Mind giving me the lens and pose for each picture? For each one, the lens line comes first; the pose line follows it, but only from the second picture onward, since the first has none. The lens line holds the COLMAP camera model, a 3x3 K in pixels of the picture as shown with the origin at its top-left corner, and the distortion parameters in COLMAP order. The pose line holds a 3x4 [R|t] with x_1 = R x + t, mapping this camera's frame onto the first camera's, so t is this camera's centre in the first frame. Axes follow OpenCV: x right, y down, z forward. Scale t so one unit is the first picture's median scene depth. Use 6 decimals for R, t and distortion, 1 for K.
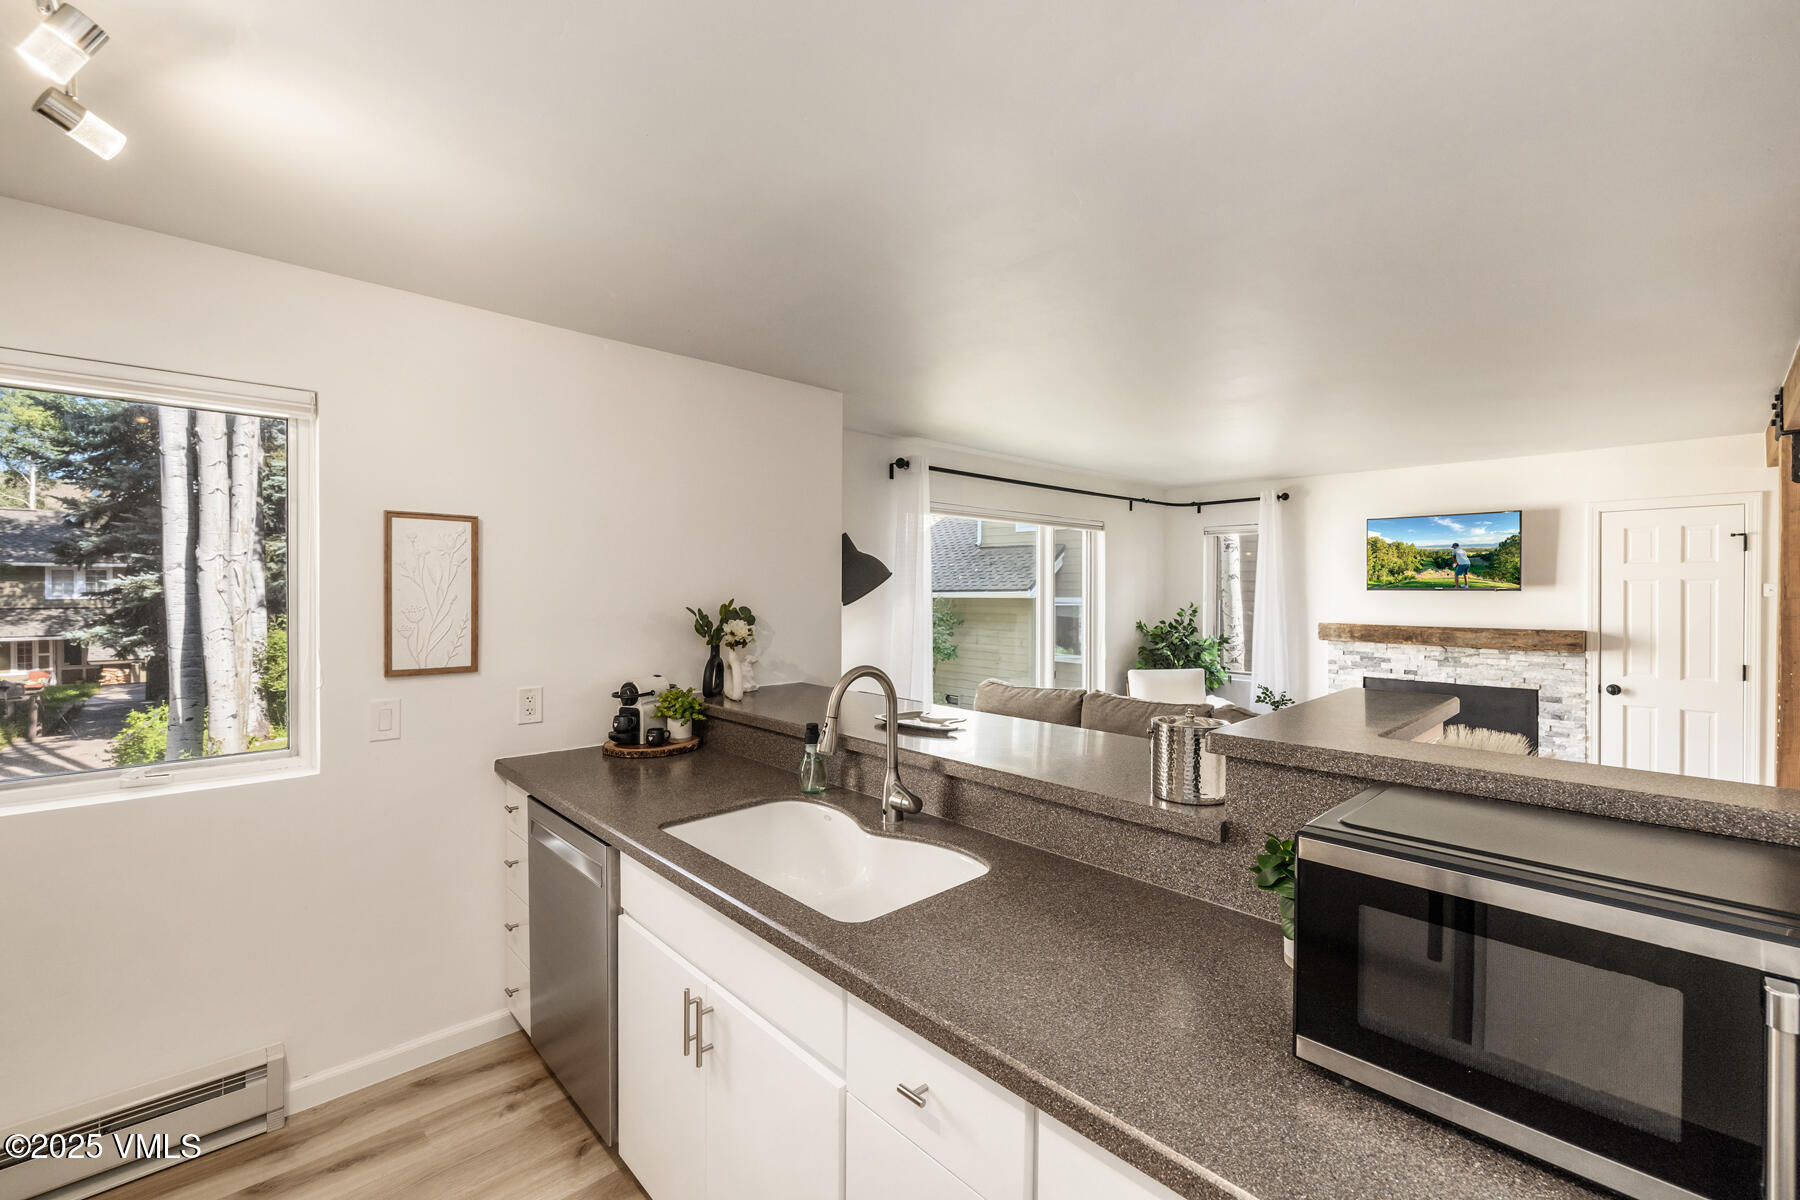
lens RADIAL K [[756.3, 0, 905.7], [0, 756.3, 596.9], [0, 0, 1]] dist [-0.000071, -0.000294]
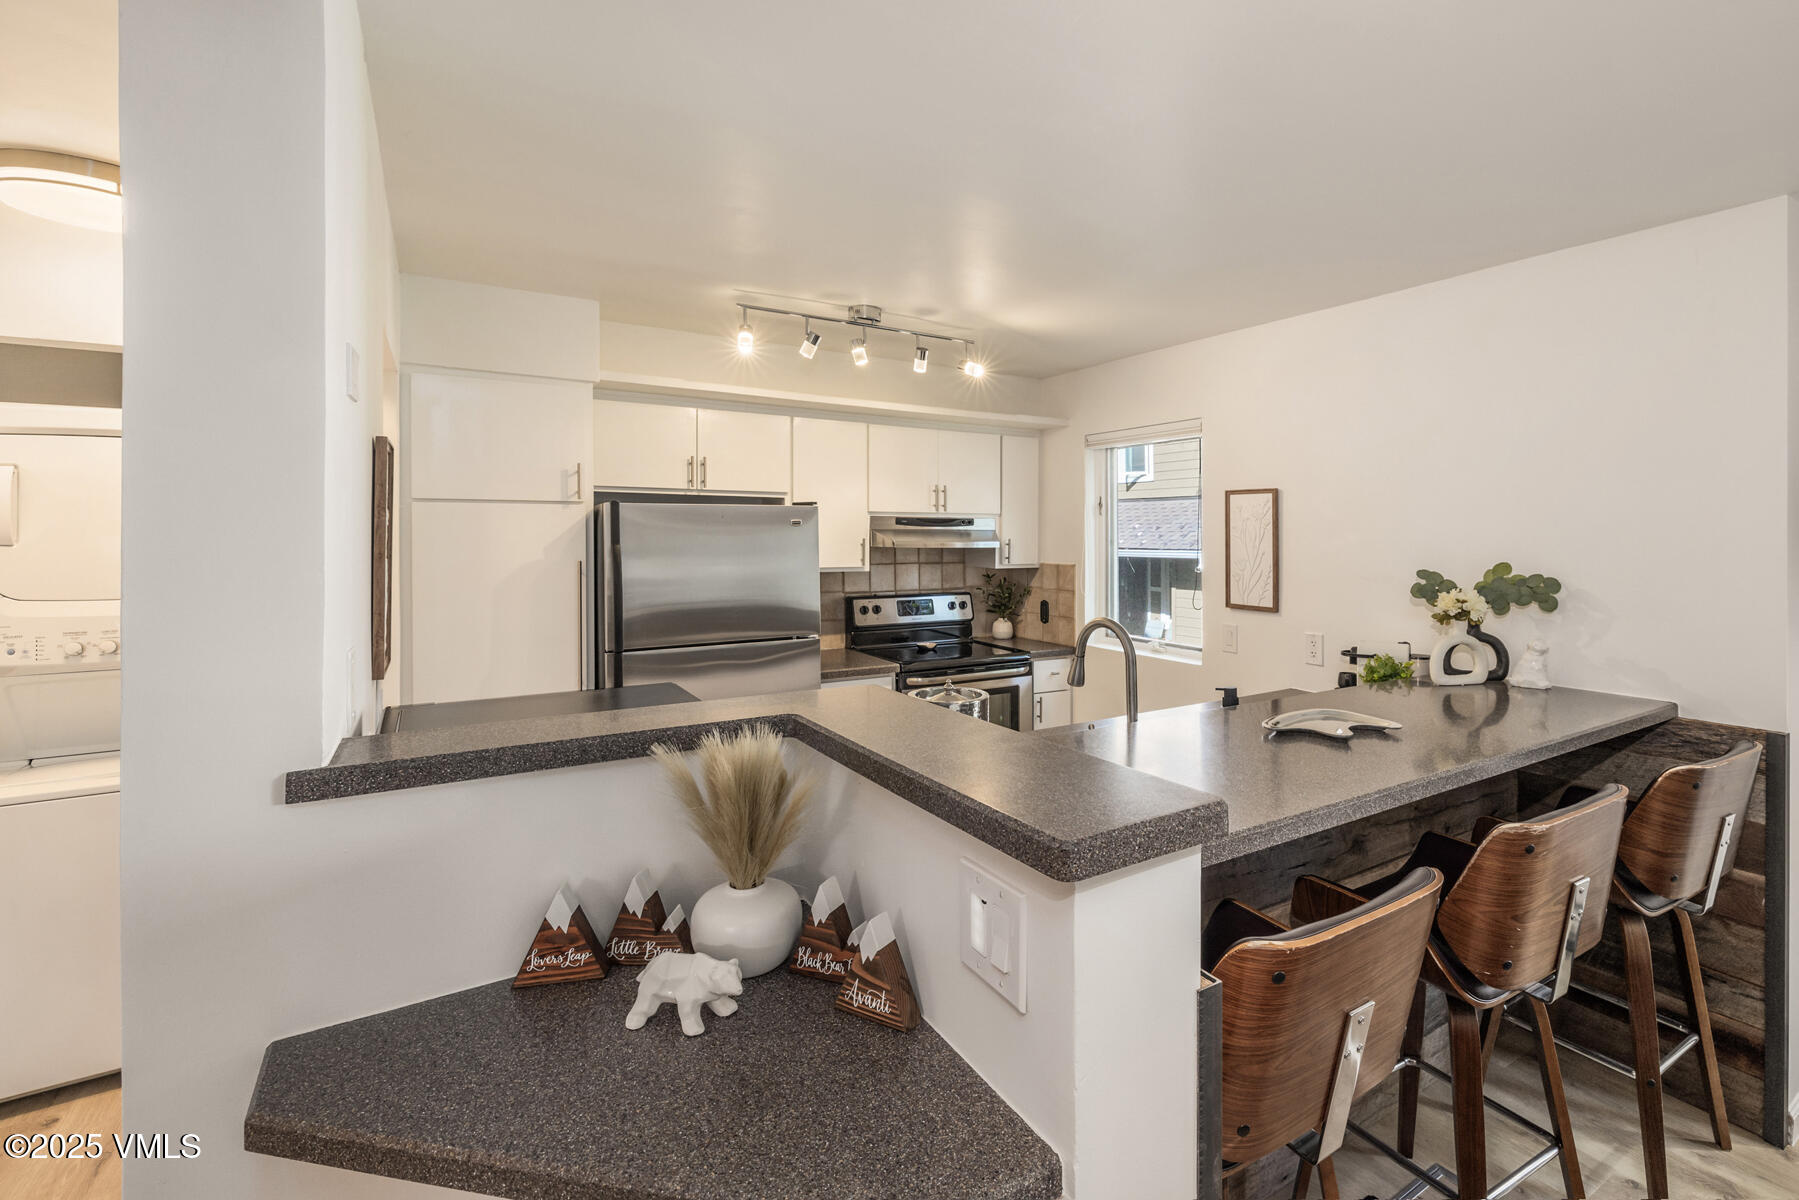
lens RADIAL K [[825.1, 0, 991.1], [0, 825.1, 544.6], [0, 0, 1]] dist [0.002658, 0.000255]
pose [[-0.168547, 0.005411, -0.985679, 0.710041], [-0.018980, 0.999782, 0.008734, -0.013576], [0.985511, 0.020180, -0.168408, 0.638259]]
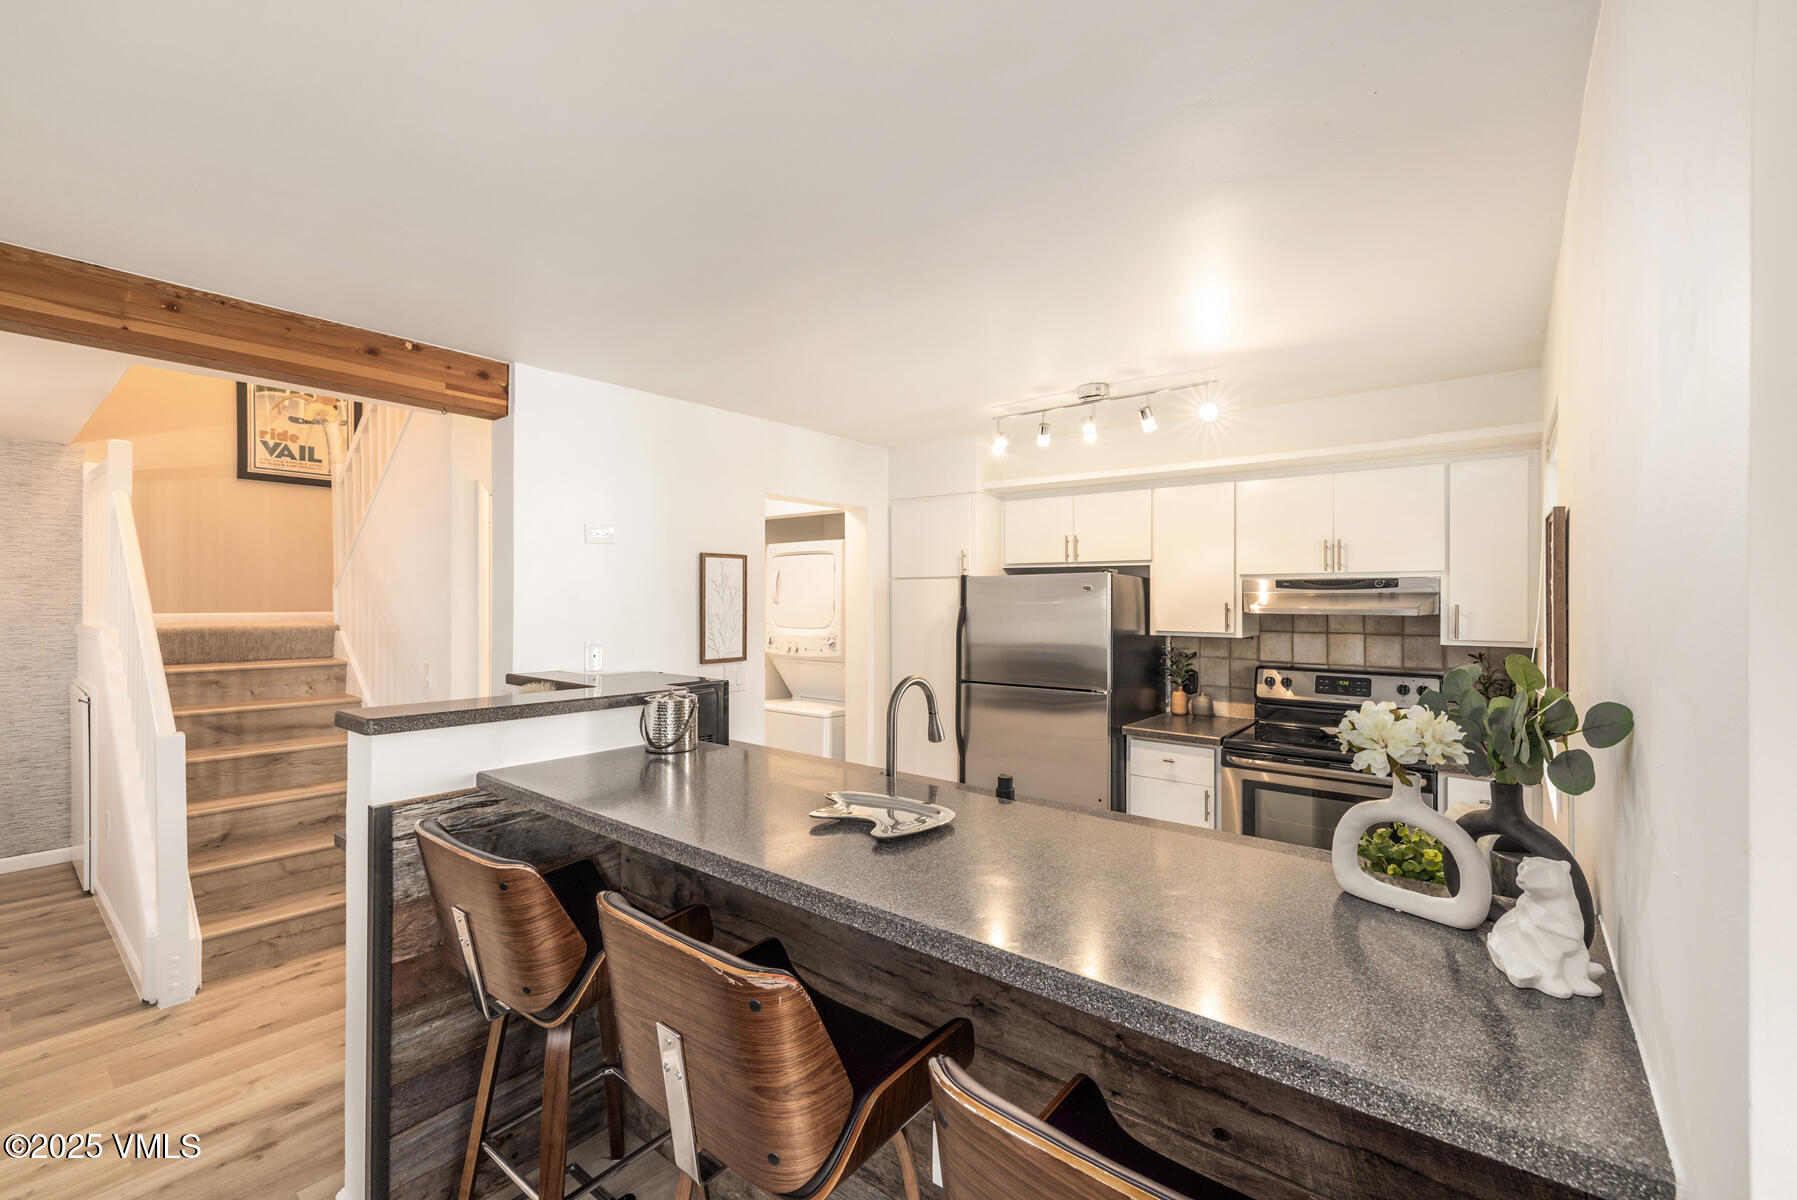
lens RADIAL K [[755.0, 0, 904.2], [0, 755.0, 599.8], [0, 0, 1]] dist [-0.000071, -0.000294]
pose [[-0.989619, -0.008459, -0.143467, 0.075219], [-0.010476, 0.999857, 0.013308, -0.023629], [0.143334, 0.014672, -0.989566, 1.306248]]
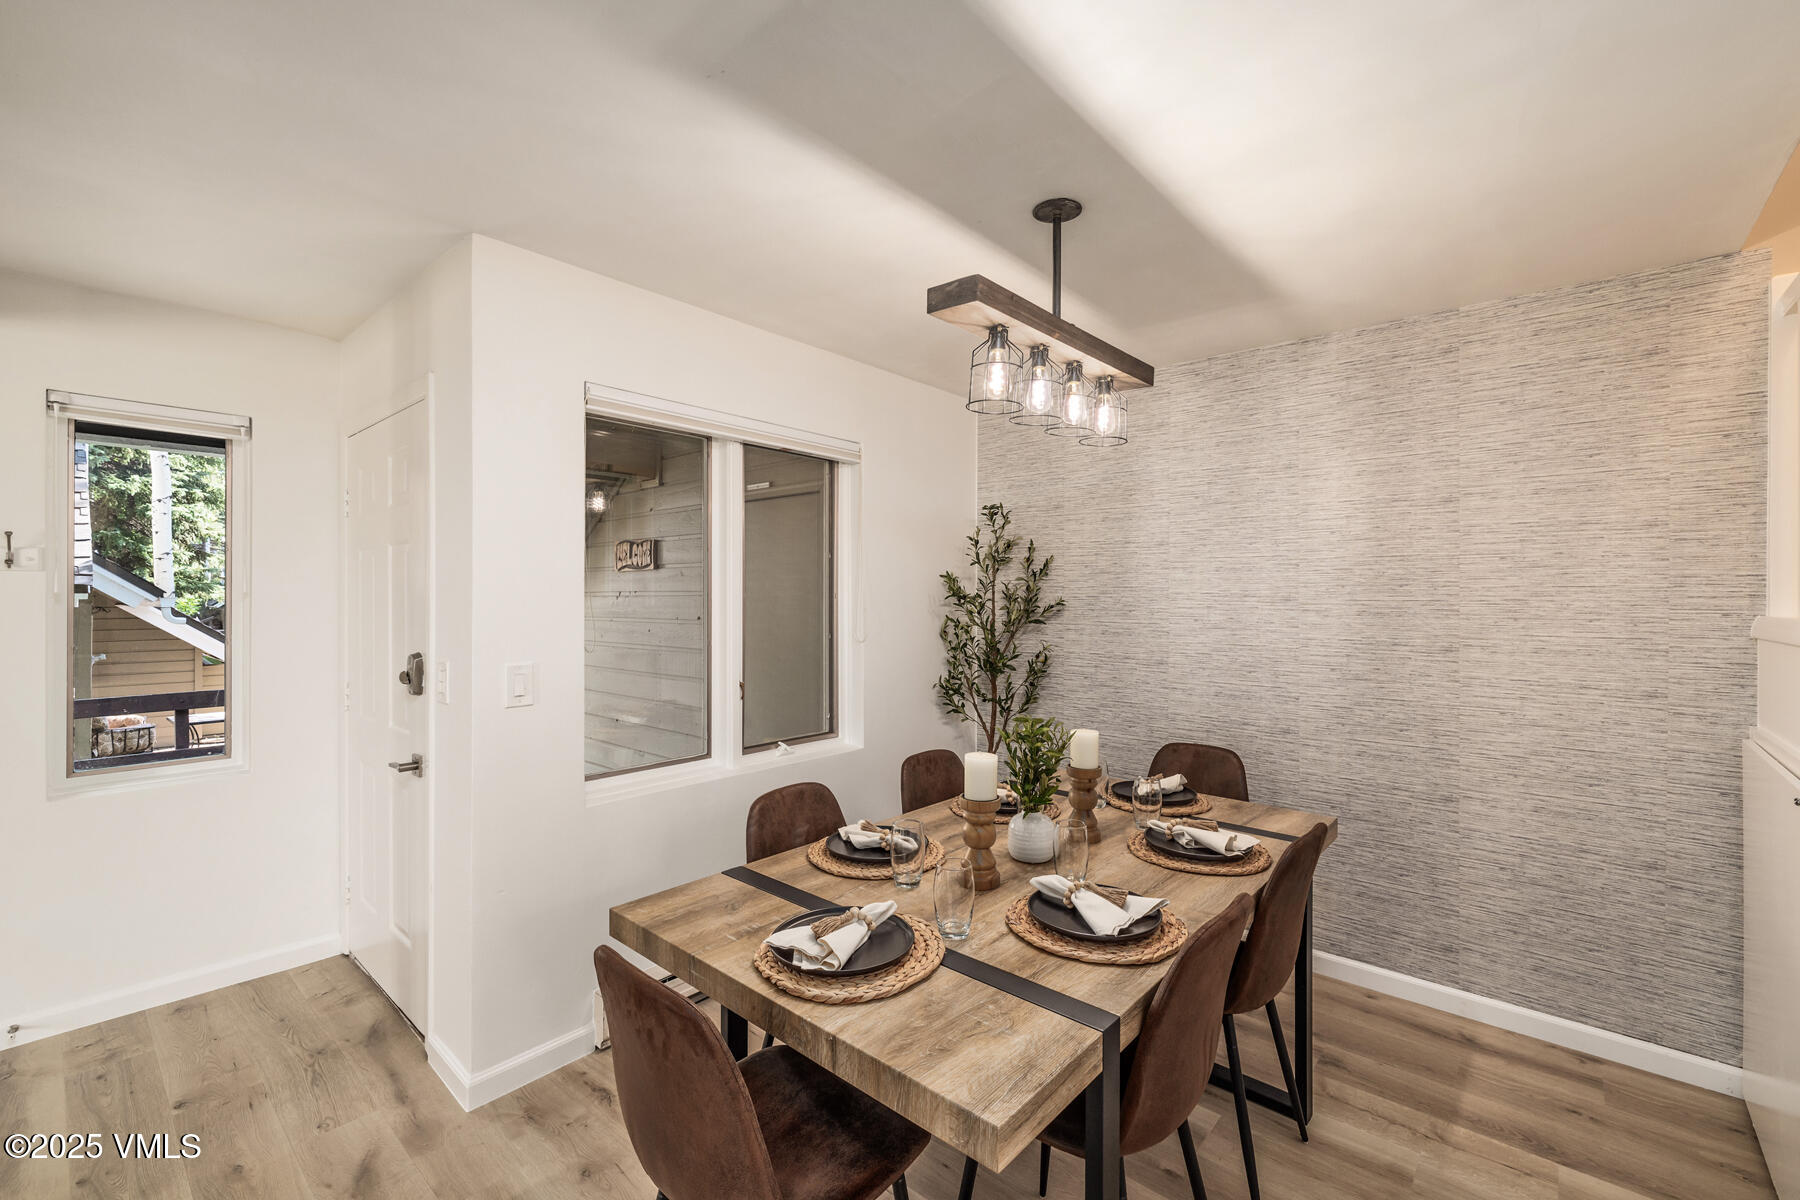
lens RADIAL K [[756.3, 0, 906.4], [0, 756.3, 597.3], [0, 0, 1]] dist [-0.000071, -0.000294]
pose [[-0.099433, -0.007102, 0.995019, 0.832240], [0.008815, 0.999929, 0.008018, 0.029937], [-0.995005, 0.009569, -0.099363, 0.485806]]
